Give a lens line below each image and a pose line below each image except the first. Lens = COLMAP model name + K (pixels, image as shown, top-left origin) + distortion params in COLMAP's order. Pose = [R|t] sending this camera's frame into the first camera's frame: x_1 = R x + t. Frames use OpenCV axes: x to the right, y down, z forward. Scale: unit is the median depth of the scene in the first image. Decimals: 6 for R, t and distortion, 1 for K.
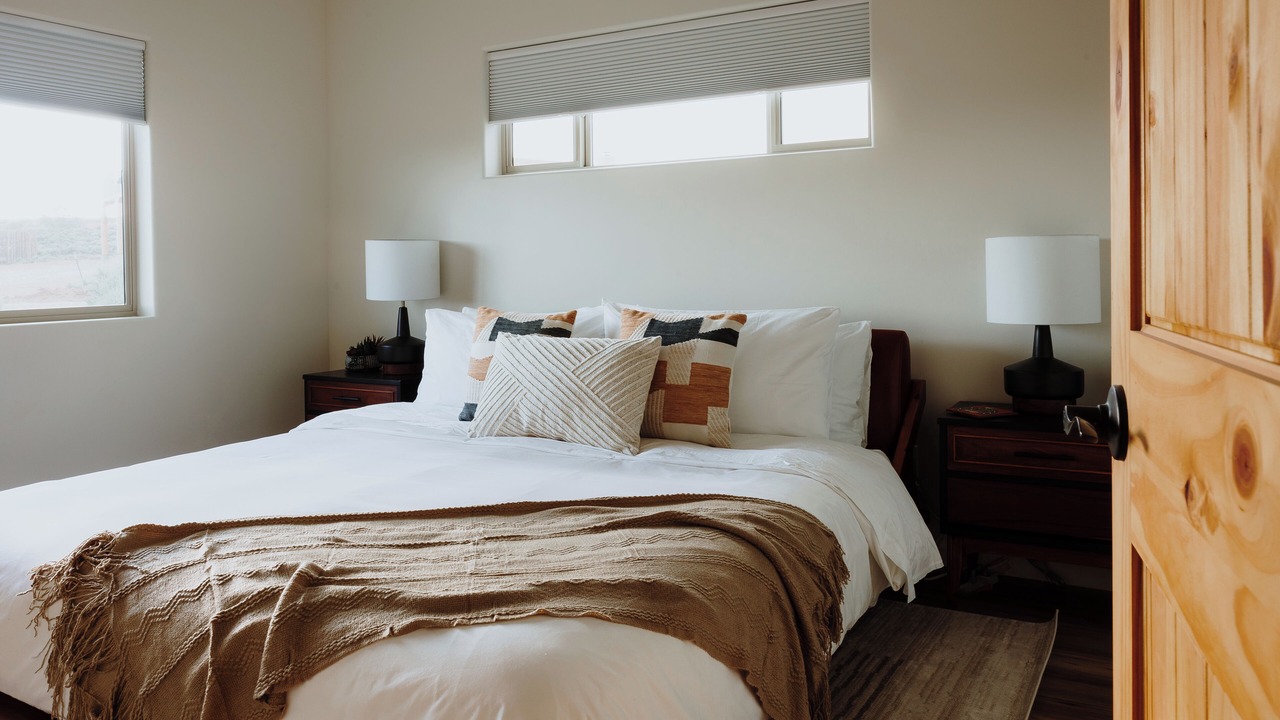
lens RADIAL K [[1065.5, 0, 639.8], [0, 1065.5, 304.4], [0, 0, 1]] dist [-0.002218, 0.008979]
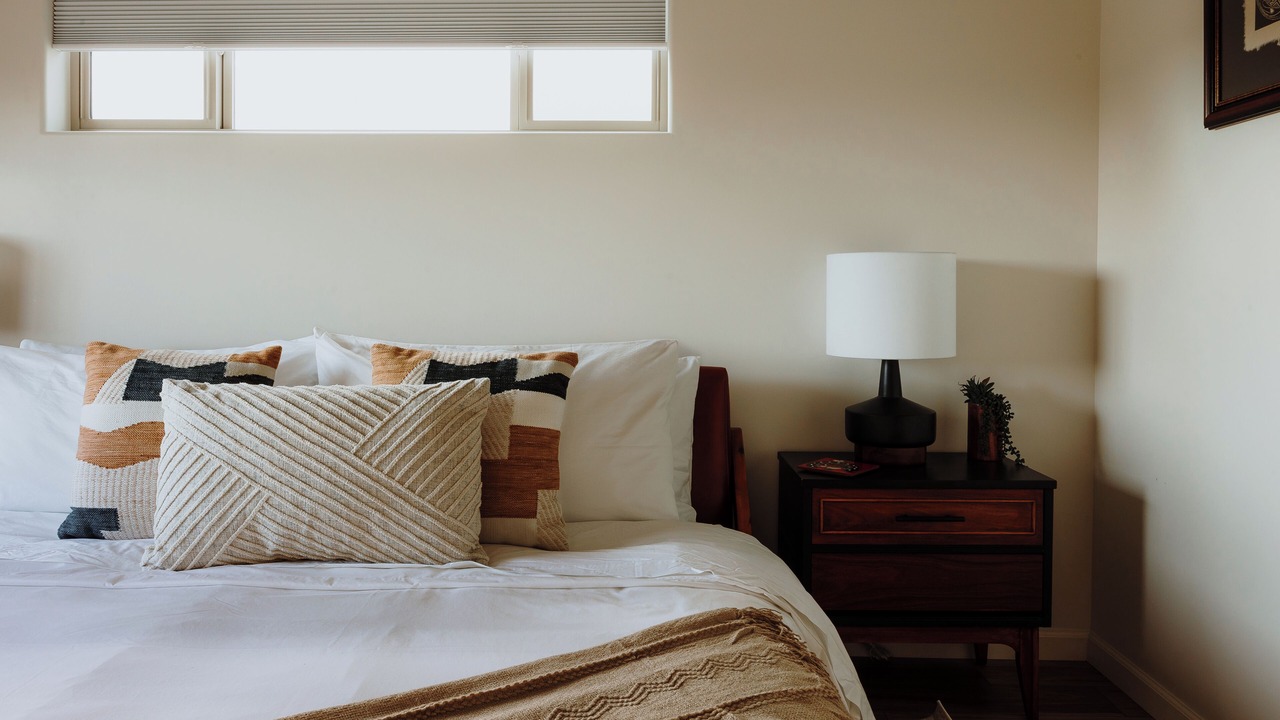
lens RADIAL K [[1065.5, 0, 639.8], [0, 1065.5, 304.4], [0, 0, 1]] dist [-0.002218, 0.008979]
pose [[0.859556, 0.004735, 0.511020, -0.213693], [-0.000018, 0.999957, -0.009235, -0.014722], [-0.511042, 0.007929, 0.859519, 0.363081]]
